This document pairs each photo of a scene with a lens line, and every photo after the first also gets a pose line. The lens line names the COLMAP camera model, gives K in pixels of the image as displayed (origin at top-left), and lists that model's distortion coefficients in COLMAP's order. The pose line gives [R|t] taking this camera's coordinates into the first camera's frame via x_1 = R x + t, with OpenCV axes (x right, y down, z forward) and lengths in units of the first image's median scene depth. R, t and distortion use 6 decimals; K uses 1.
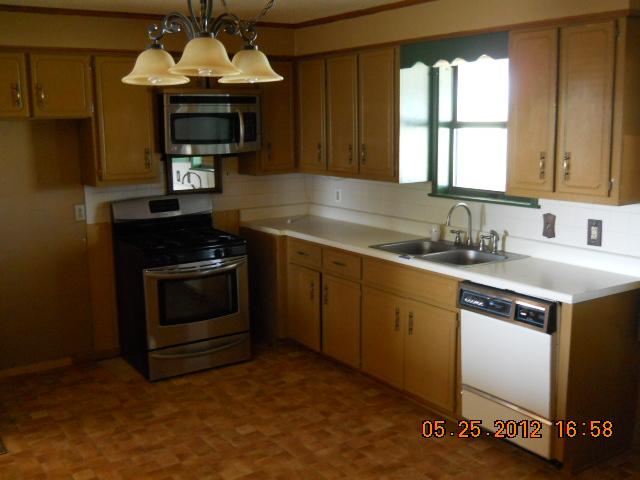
lens RADIAL K [[709.9, 0, 317.5], [0, 709.9, 240.0], [0, 0, 1]] dist [-0.046646, 0.000000]
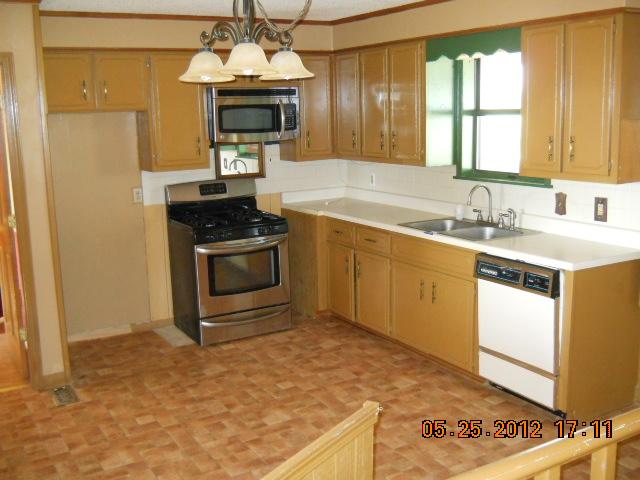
lens RADIAL K [[709.9, 0, 322.7], [0, 709.9, 238.7], [0, 0, 1]] dist [-0.046646, 0.000000]
pose [[0.998368, -0.001330, -0.057092, 0.020807], [0.002071, 0.999914, 0.012919, 0.018507], [0.057070, -0.013016, 0.998285, -0.114108]]
